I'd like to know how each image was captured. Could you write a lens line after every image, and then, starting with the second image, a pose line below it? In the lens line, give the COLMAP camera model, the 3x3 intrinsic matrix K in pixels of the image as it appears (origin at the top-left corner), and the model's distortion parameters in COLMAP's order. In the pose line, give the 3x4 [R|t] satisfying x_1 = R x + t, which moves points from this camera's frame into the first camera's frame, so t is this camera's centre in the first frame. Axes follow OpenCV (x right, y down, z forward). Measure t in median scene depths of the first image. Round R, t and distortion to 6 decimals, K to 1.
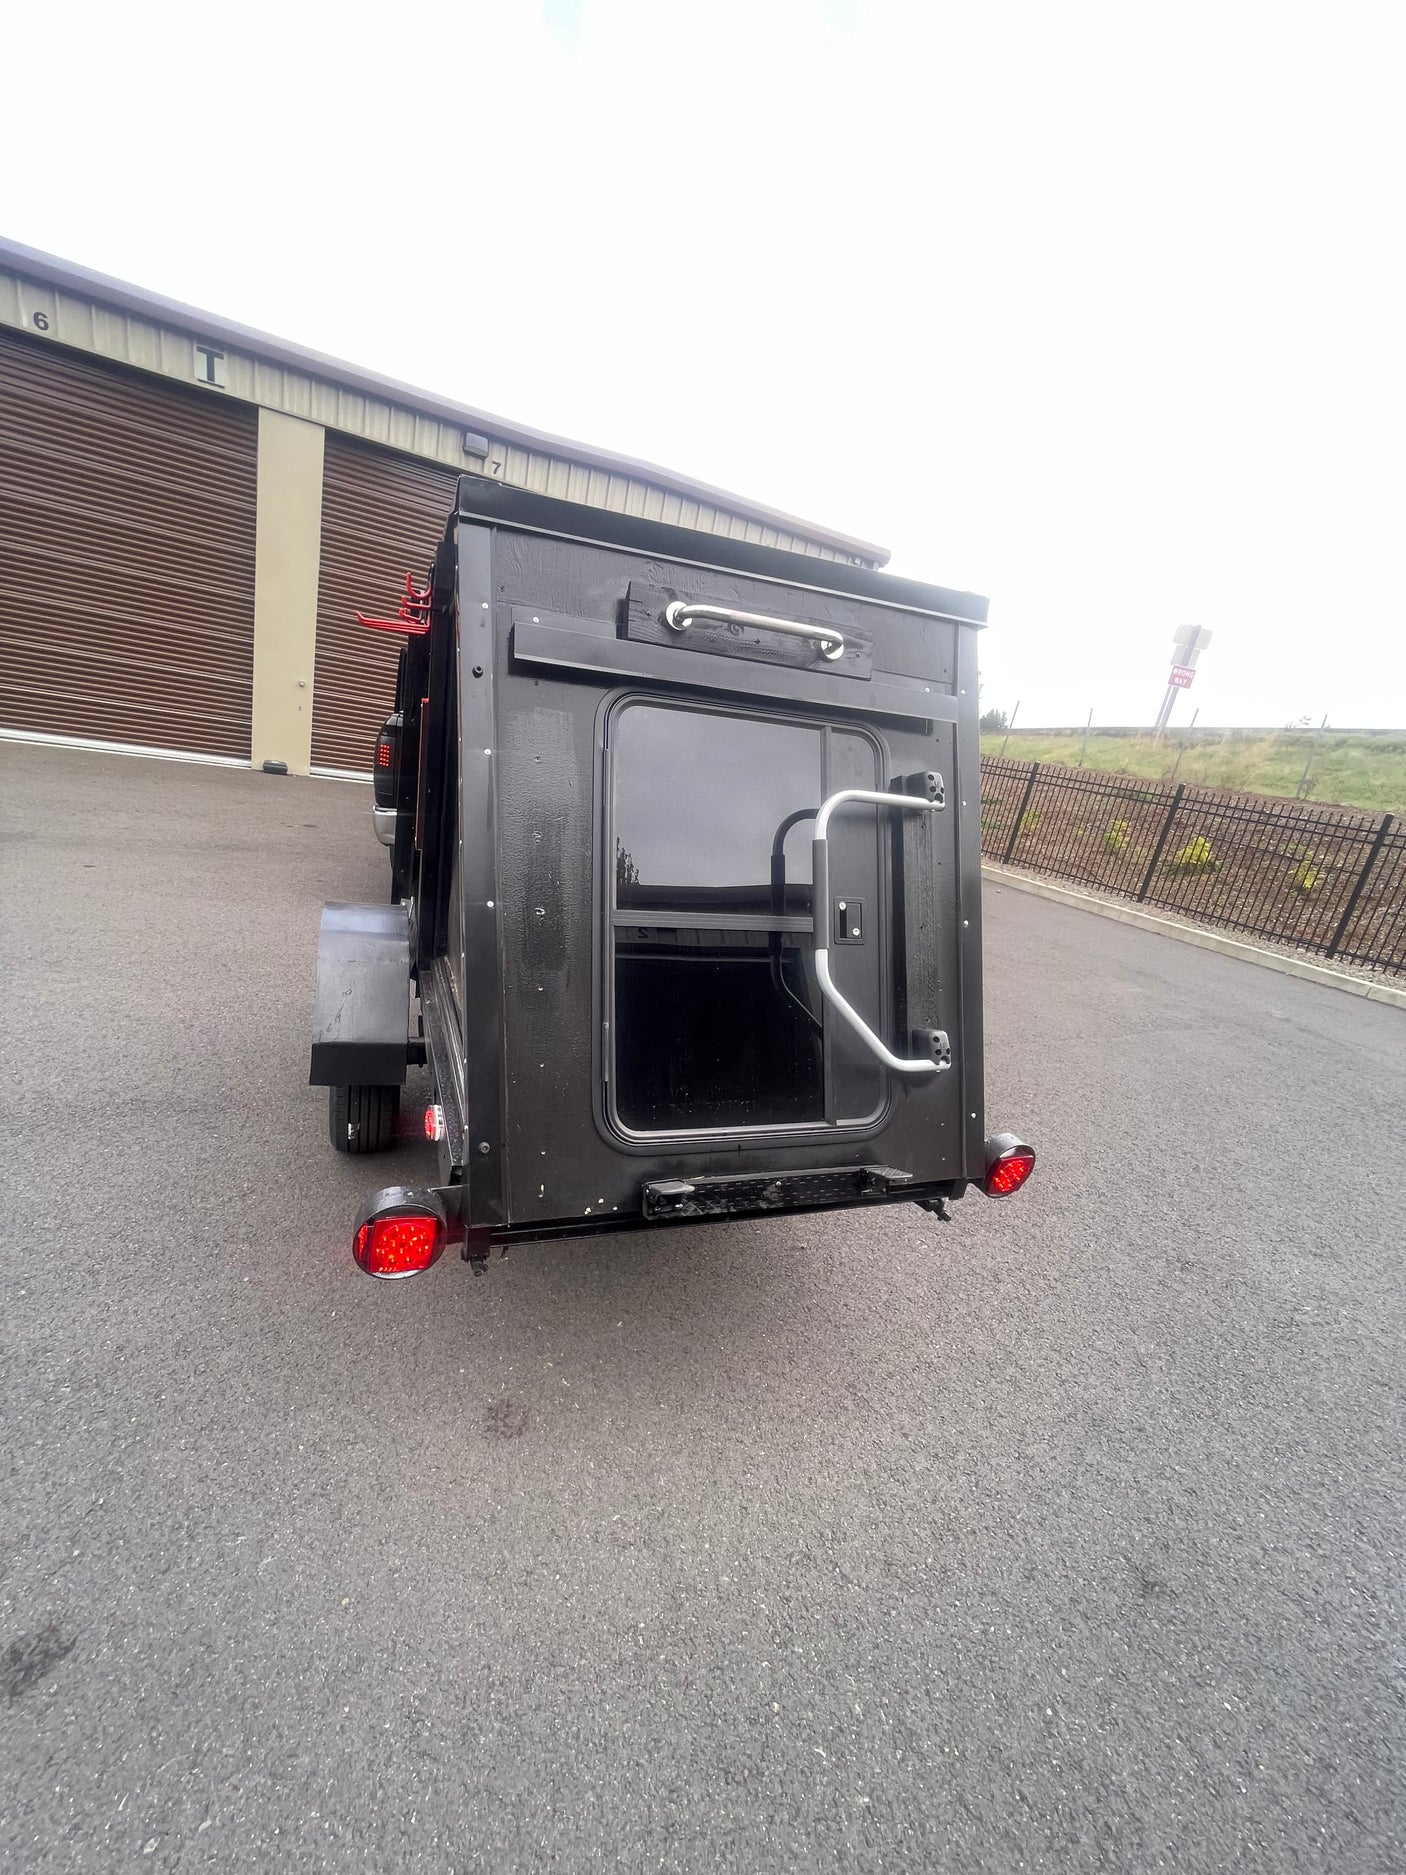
lens RADIAL K [[769.5, 0, 703.0], [0, 769.5, 1010.2], [0, 0, 1]] dist [-0.019164, -0.000125]
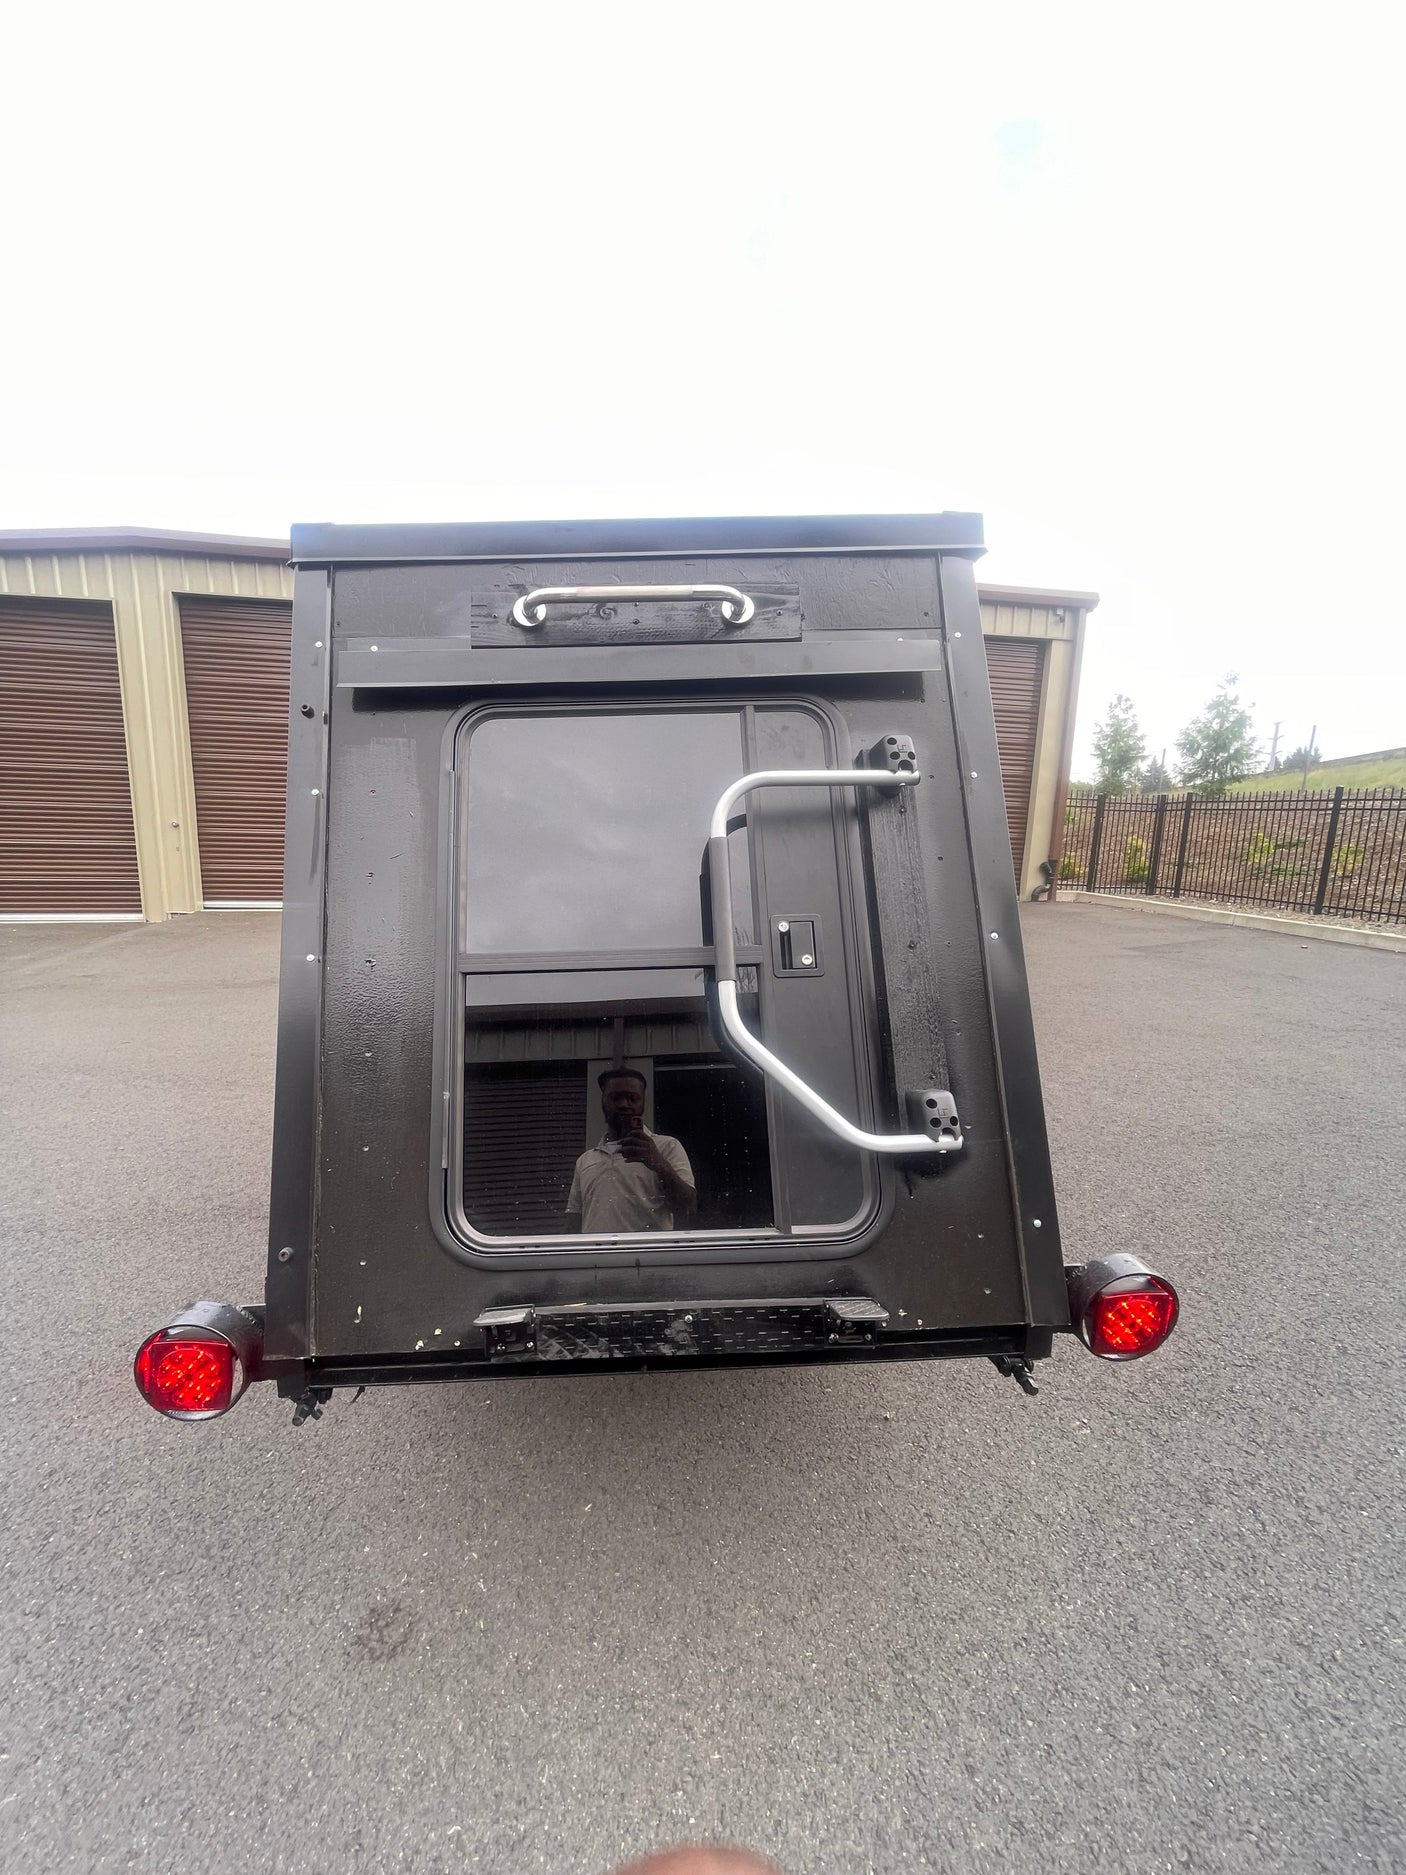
lens RADIAL K [[809.1, 0, 627.8], [0, 809.1, 976.4], [0, 0, 1]] dist [-0.001564, -0.004408]
pose [[0.940762, -0.091778, -0.326409, 0.289996], [0.033908, 0.983309, -0.178753, 0.045911], [0.337367, 0.157096, 0.928172, 0.232596]]
